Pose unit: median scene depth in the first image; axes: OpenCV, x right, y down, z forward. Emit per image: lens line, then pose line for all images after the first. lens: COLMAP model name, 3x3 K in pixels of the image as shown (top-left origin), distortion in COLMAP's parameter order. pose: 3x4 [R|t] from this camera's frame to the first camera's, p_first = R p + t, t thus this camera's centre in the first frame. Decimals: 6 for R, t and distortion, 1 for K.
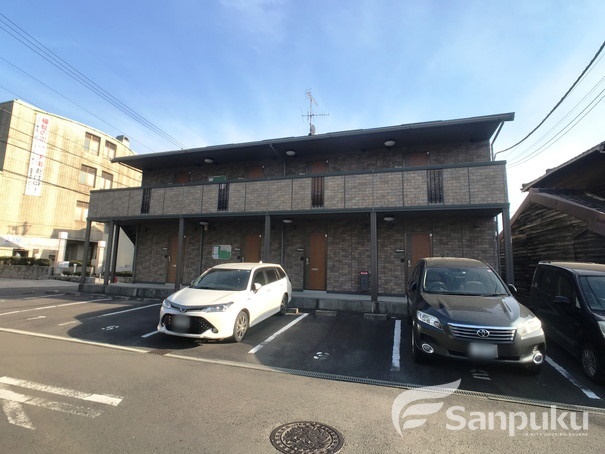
lens RADIAL K [[321.4, 0, 297.8], [0, 321.4, 224.0], [0, 0, 1]] dist [-0.023032, 0.004273]
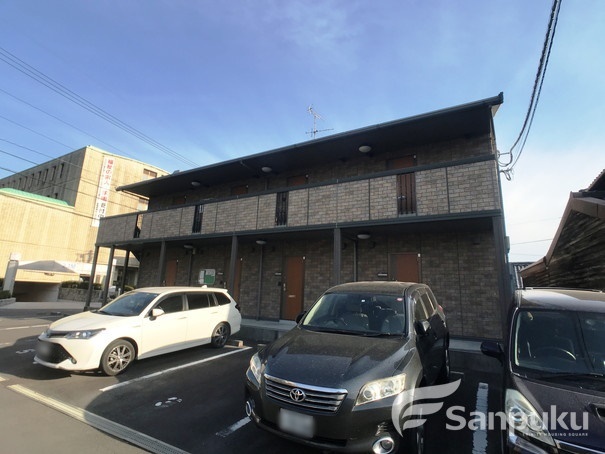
lens RADIAL K [[321.4, 0, 304.4], [0, 321.4, 223.9], [0, 0, 1]] dist [-0.023032, 0.004273]
pose [[0.974188, -0.033120, -0.223294, 0.311106], [0.013606, 0.995995, -0.088370, 0.022686], [0.225327, 0.083051, 0.970737, 0.142105]]
